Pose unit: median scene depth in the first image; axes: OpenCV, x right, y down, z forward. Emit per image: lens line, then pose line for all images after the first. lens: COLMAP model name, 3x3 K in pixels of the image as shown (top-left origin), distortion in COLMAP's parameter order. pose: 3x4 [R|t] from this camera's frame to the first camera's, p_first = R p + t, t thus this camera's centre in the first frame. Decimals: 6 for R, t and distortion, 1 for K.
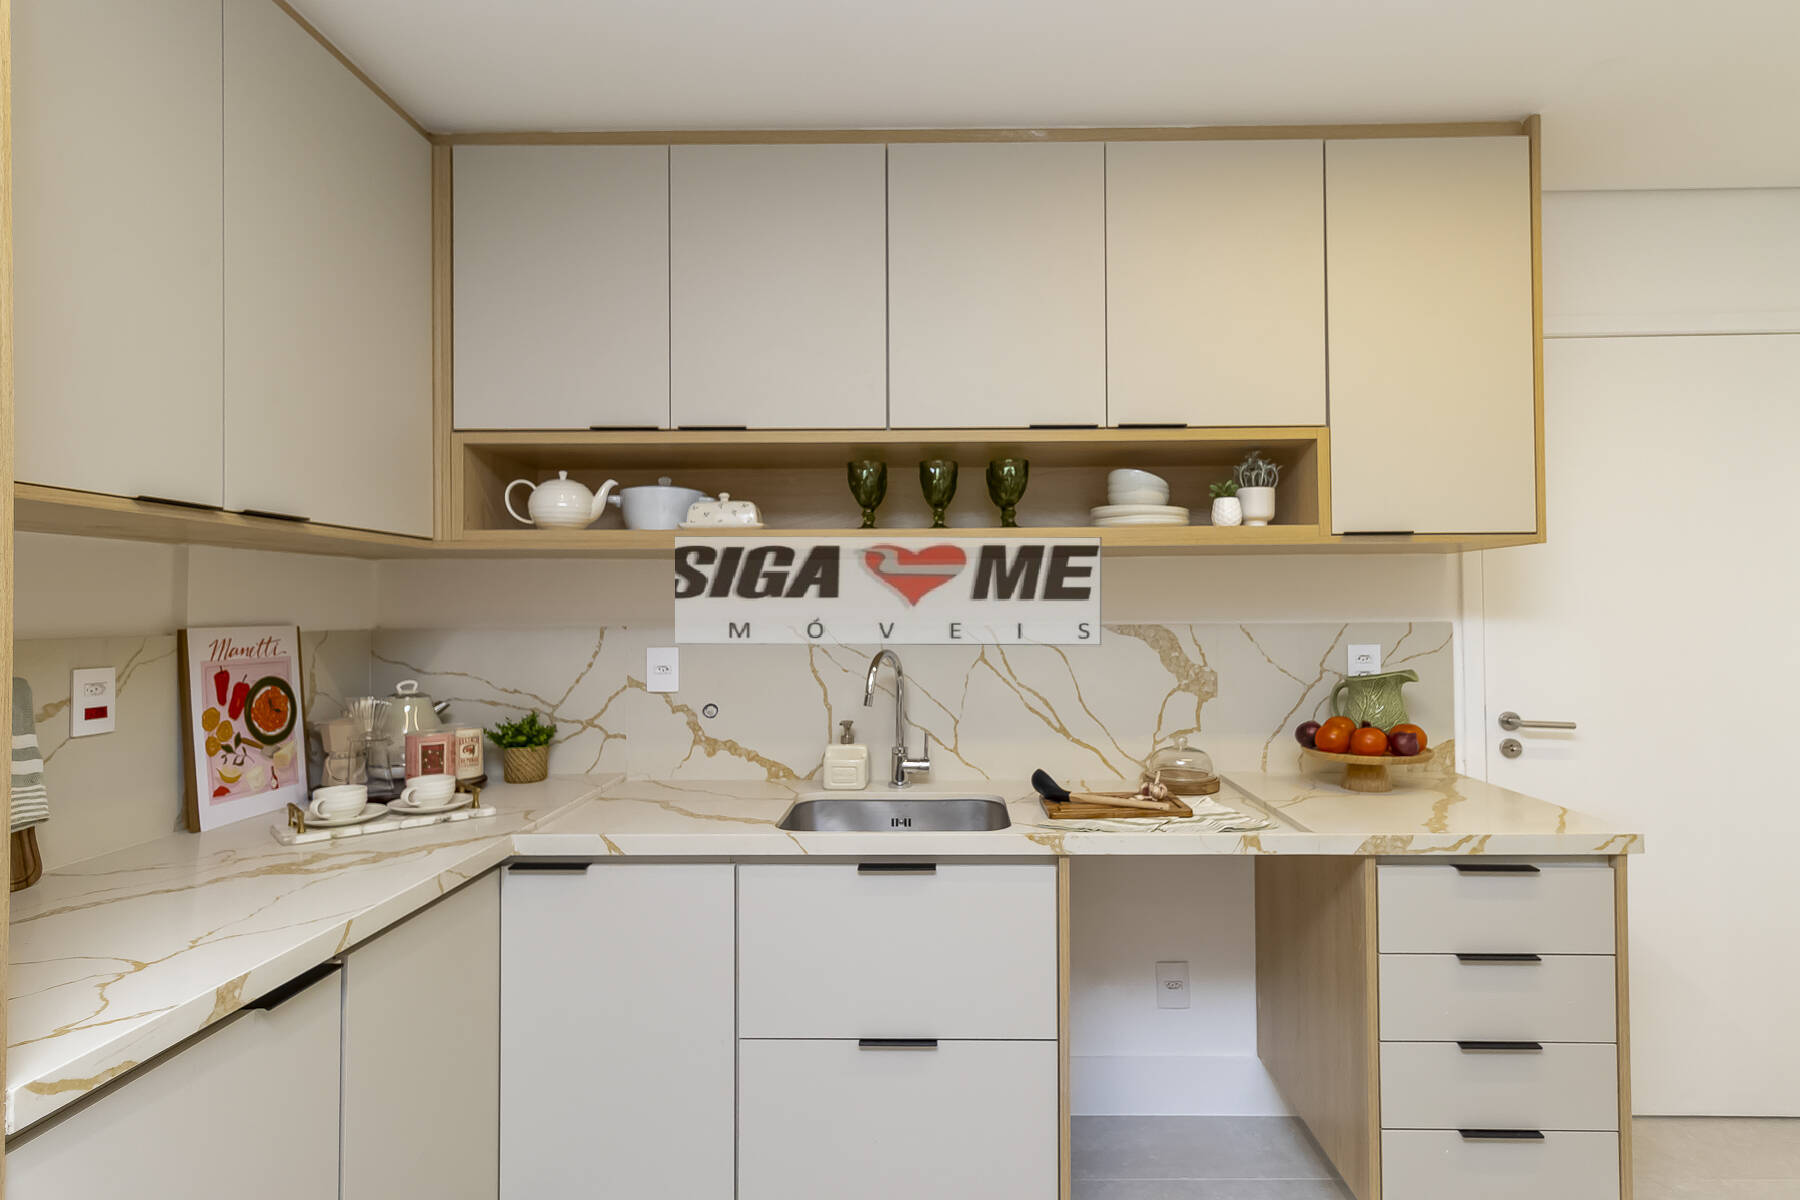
lens RADIAL K [[854.9, 0, 982.3], [0, 854.9, 606.1], [0, 0, 1]] dist [0.003070, 0.000869]
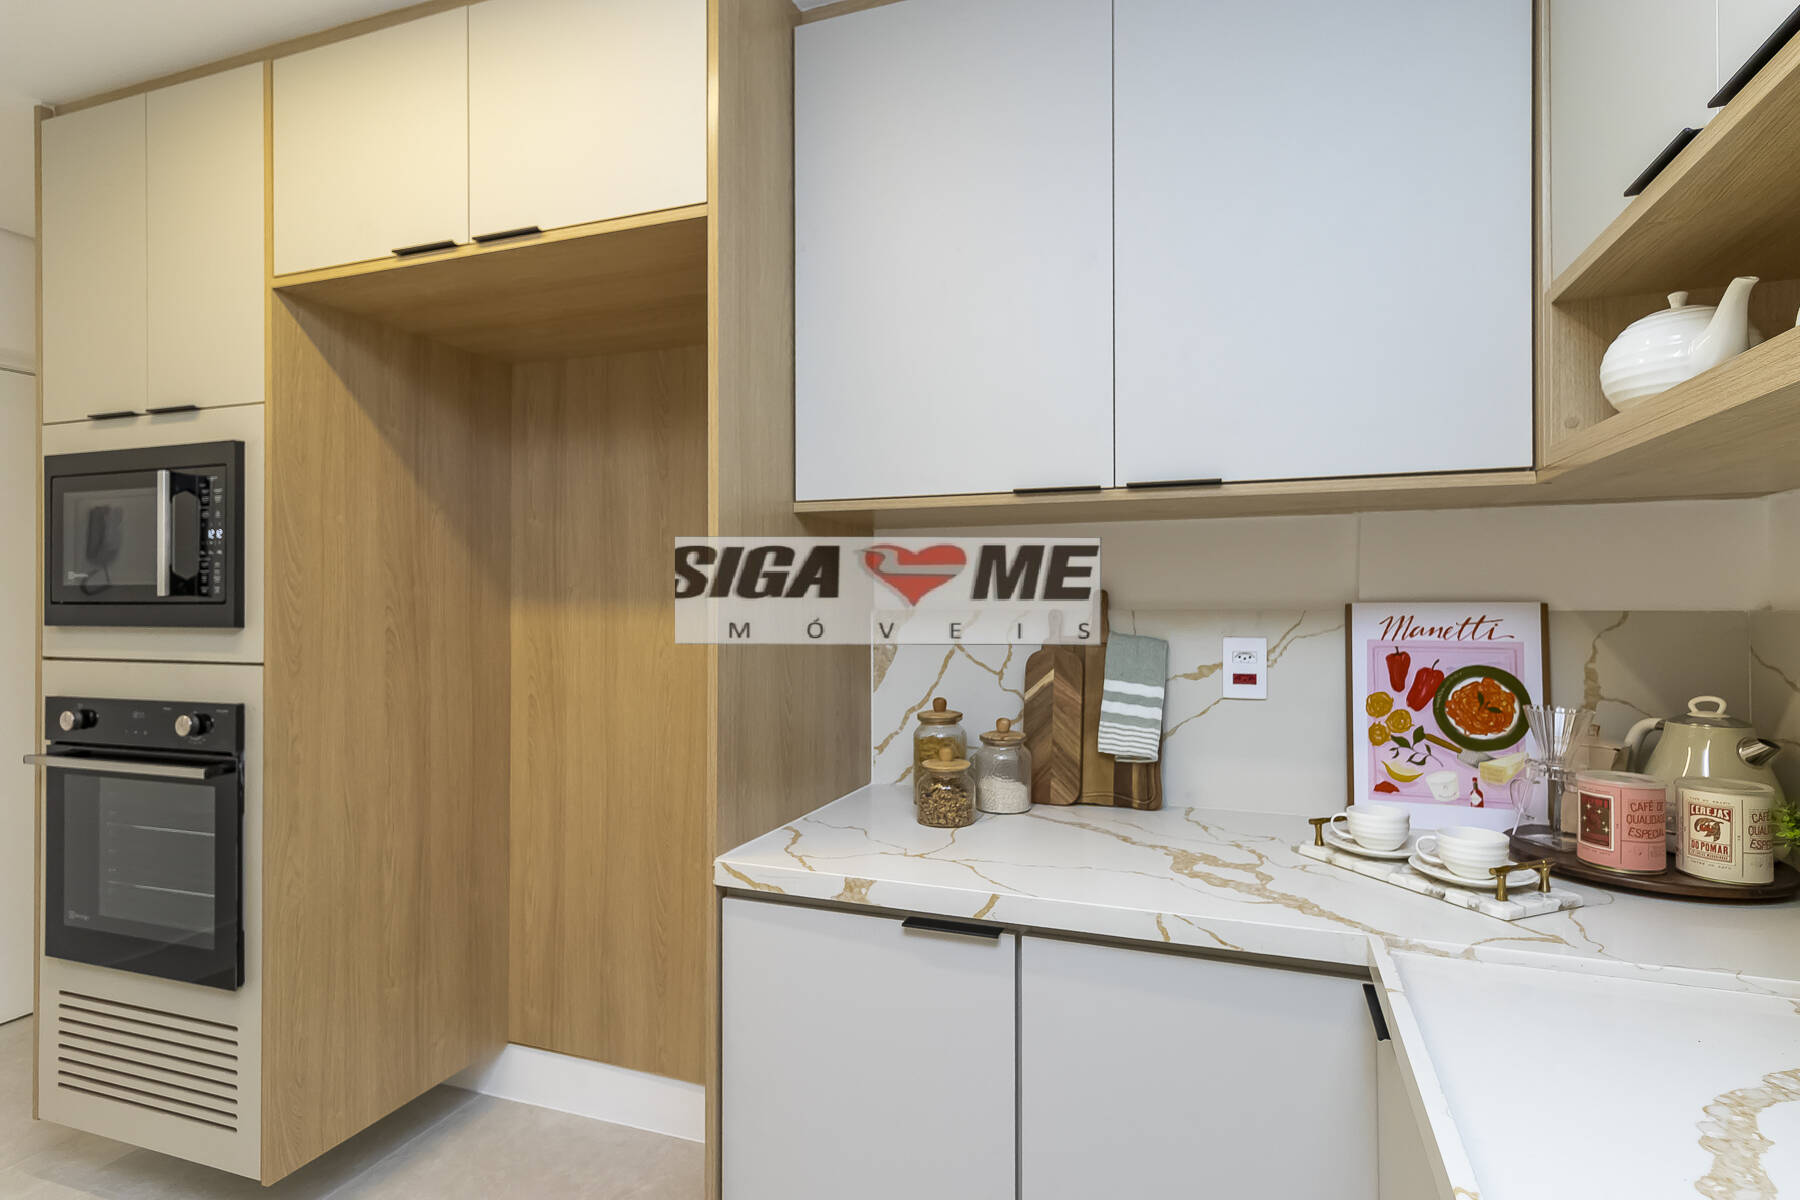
lens RADIAL K [[943.5, 0, 864.1], [0, 943.5, 602.7], [0, 0, 1]] dist [0.004877, 0.001861]
pose [[-0.395221, 0.006720, -0.918561, 0.211730], [0.009635, 0.999949, 0.003170, 0.015904], [0.918535, -0.007598, -0.395266, 0.849956]]
